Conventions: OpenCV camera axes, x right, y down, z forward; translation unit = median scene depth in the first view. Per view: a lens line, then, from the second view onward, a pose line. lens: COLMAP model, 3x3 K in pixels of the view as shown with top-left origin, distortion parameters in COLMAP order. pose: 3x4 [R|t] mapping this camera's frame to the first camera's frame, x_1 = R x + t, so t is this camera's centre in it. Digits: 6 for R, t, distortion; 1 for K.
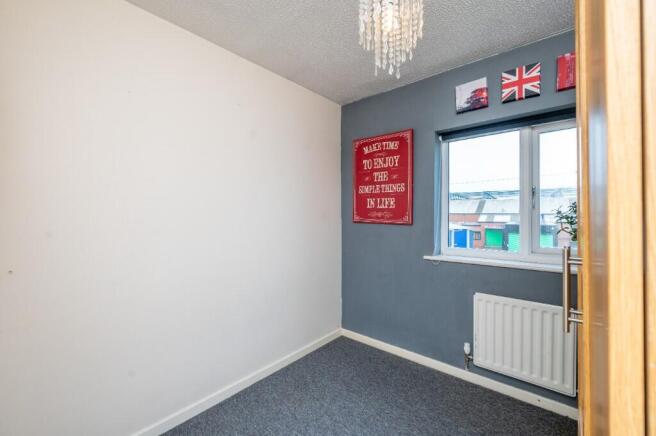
lens RADIAL K [[264.3, 0, 327.7], [0, 264.3, 217.4], [0, 0, 1]] dist [-0.001967, -0.000125]
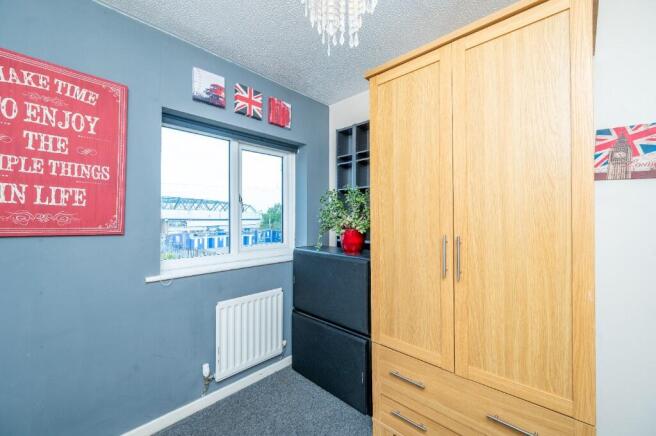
lens RADIAL K [[264.3, 0, 327.7], [0, 264.3, 217.4], [0, 0, 1]] dist [-0.001967, -0.000125]
pose [[0.065463, 0.006166, 0.997836, -0.288099], [0.009552, 0.999931, -0.006806, -0.003657], [-0.997809, 0.009977, 0.065399, 0.463183]]
